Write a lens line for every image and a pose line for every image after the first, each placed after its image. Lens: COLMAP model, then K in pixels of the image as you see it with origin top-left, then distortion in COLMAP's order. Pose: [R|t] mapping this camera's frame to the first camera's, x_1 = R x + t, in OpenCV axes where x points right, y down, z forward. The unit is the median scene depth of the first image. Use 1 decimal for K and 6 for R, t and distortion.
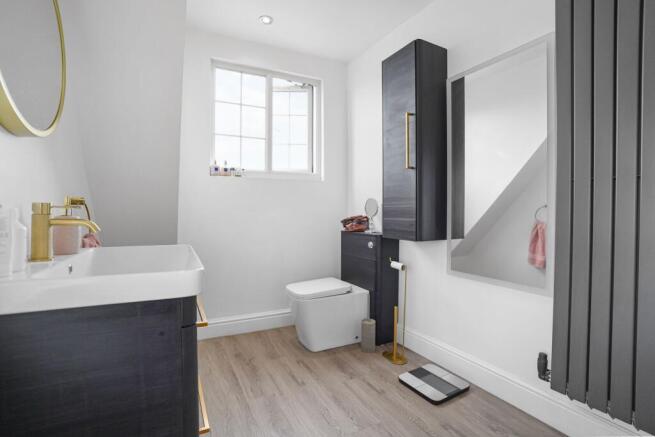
lens RADIAL K [[281.8, 0, 327.5], [0, 281.8, 218.5], [0, 0, 1]] dist [-0.029182, 0.000627]
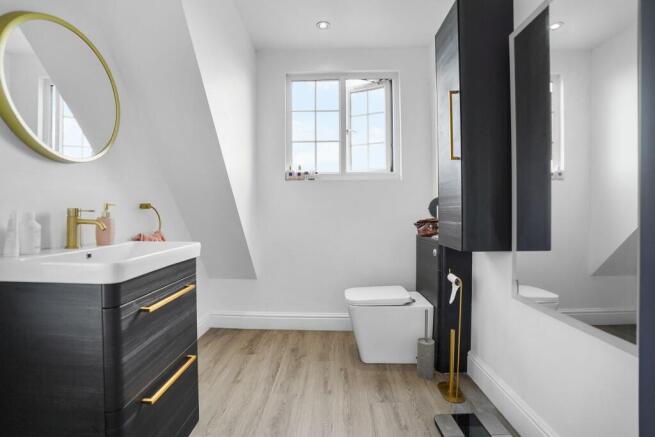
lens RADIAL K [[281.8, 0, 327.5], [0, 281.8, 218.5], [0, 0, 1]] dist [-0.029182, 0.000627]
pose [[0.898308, 0.008565, -0.439284, 0.234872], [-0.011494, 0.999926, -0.004008, -0.002407], [0.439217, 0.008649, 0.898339, 0.094021]]
